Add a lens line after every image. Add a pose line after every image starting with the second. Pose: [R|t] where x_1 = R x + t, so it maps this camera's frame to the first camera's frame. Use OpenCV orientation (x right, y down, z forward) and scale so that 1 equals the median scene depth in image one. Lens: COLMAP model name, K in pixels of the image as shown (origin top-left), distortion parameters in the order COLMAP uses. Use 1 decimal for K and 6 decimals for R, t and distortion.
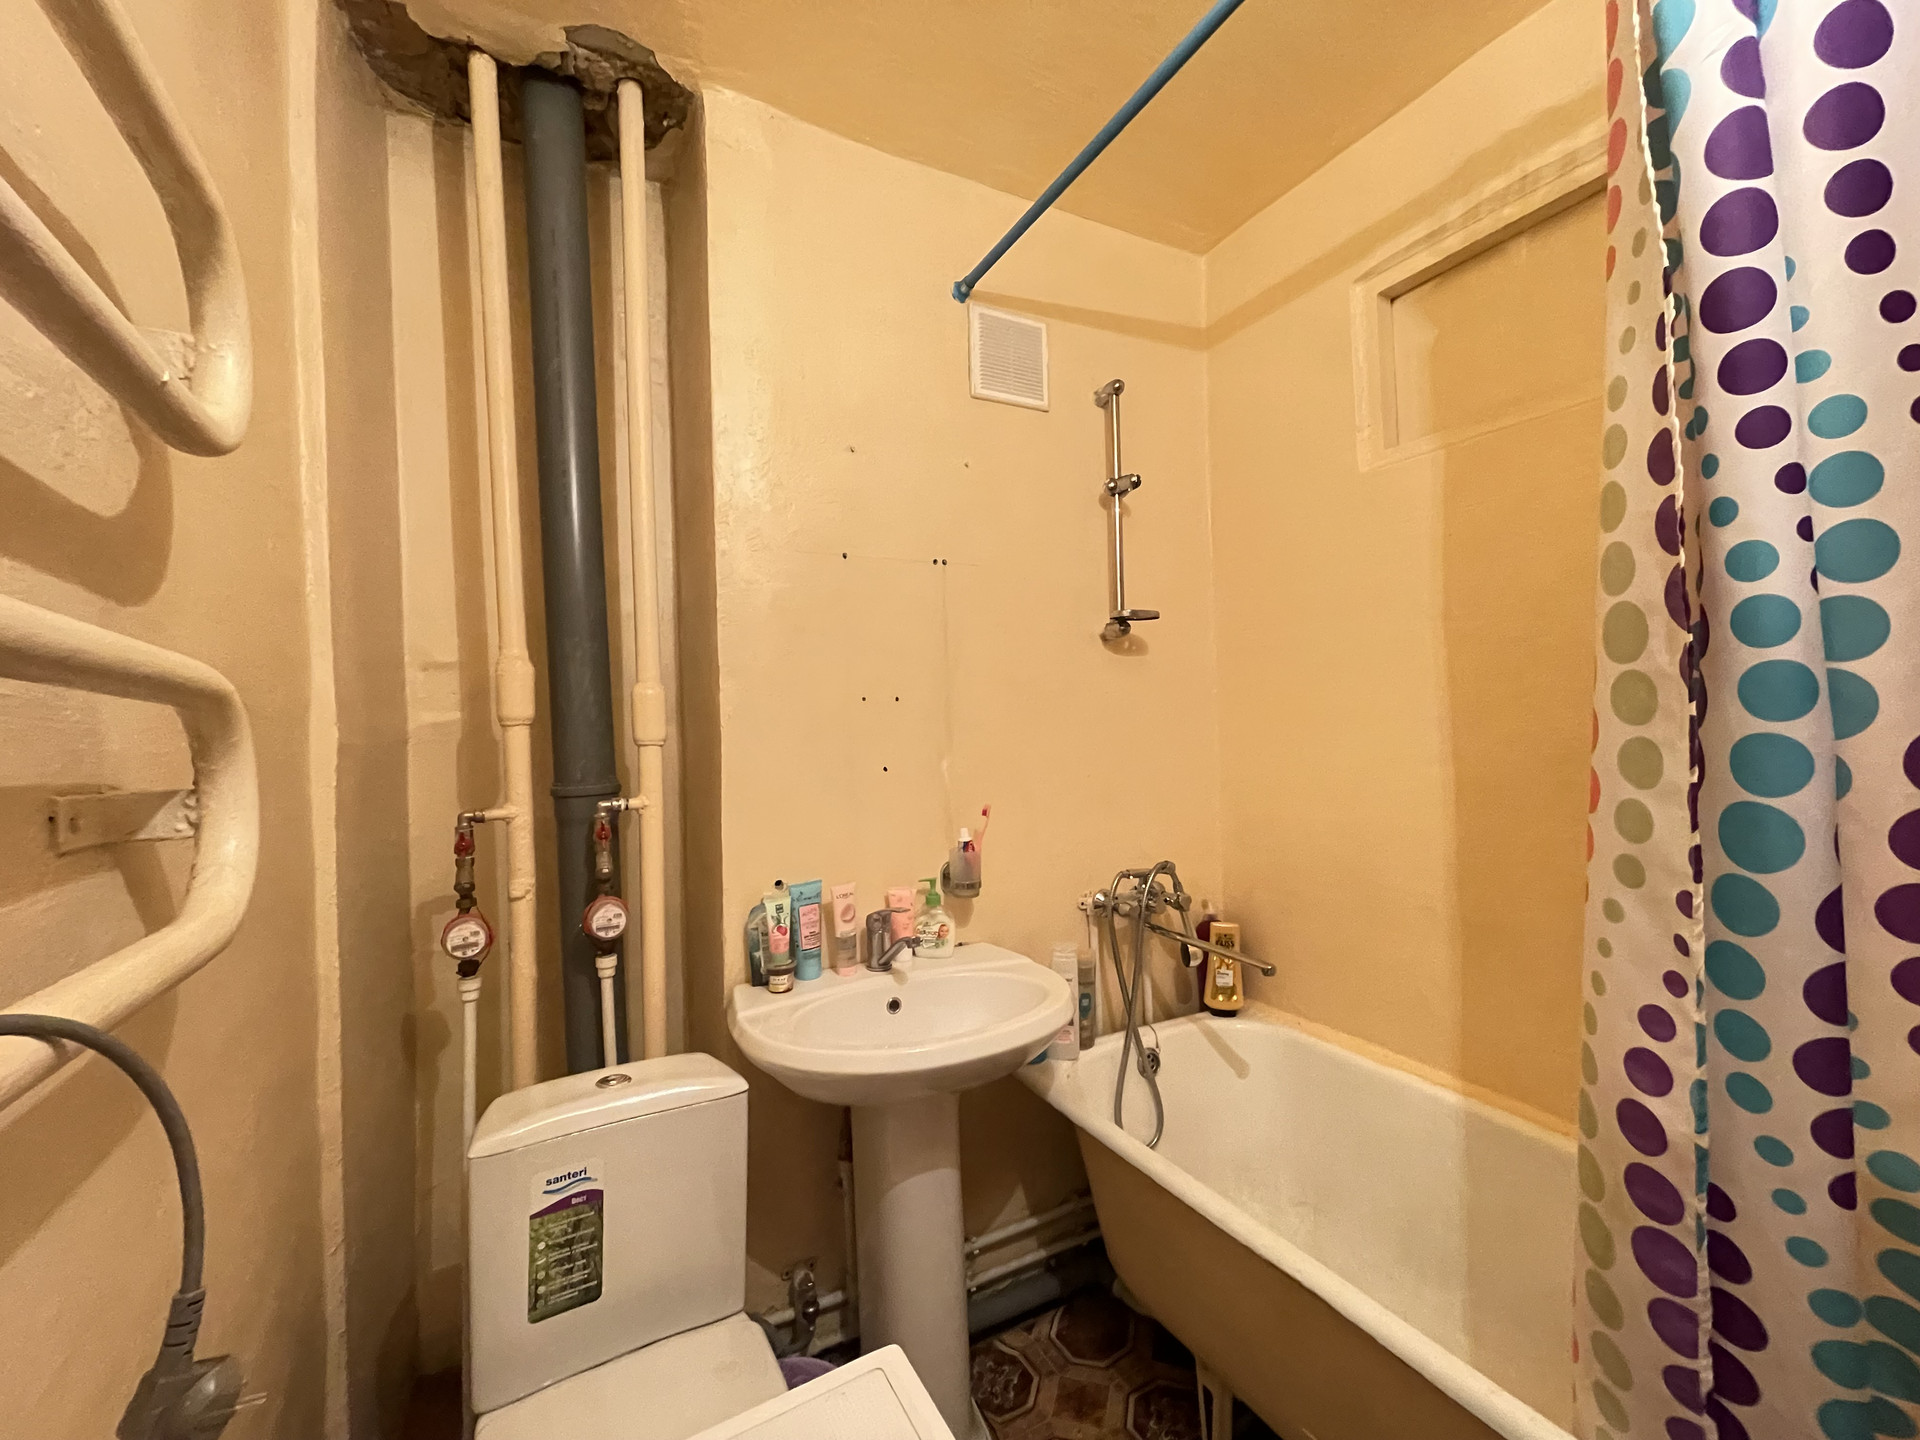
lens RADIAL K [[775.9, 0, 960.1], [0, 775.9, 719.8], [0, 0, 1]] dist [-0.000445, 0.000731]
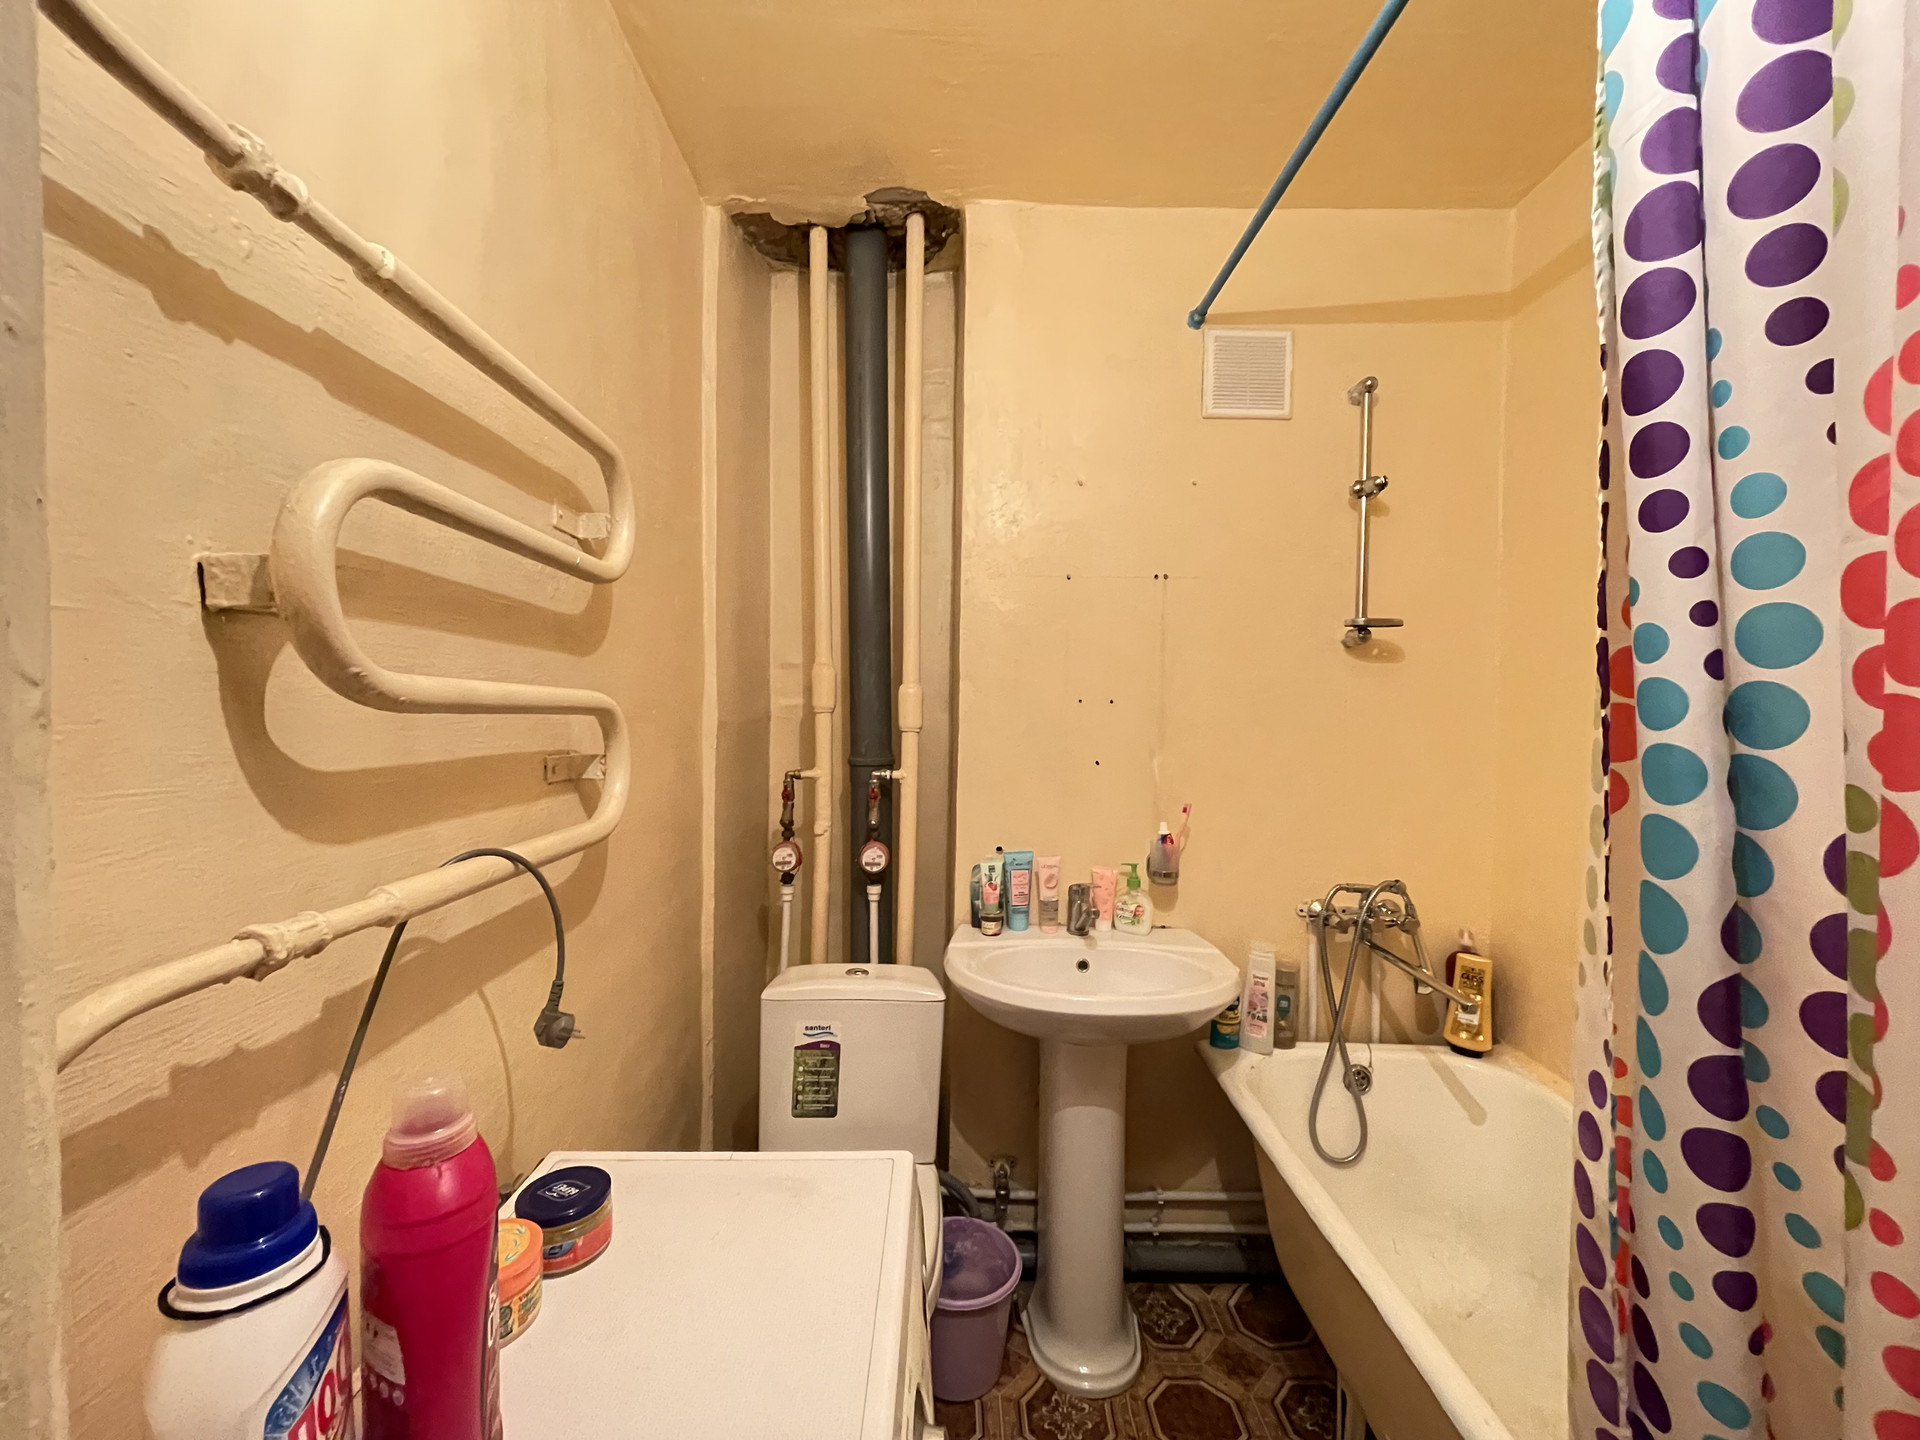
lens RADIAL K [[775.9, 0, 959.2], [0, 775.9, 717.5], [0, 0, 1]] dist [-0.000445, 0.000731]
pose [[0.886766, 0.051292, -0.459364, 0.271514], [-0.037415, 0.998528, 0.039267, -0.044659], [0.460702, -0.017634, 0.887380, -0.119217]]
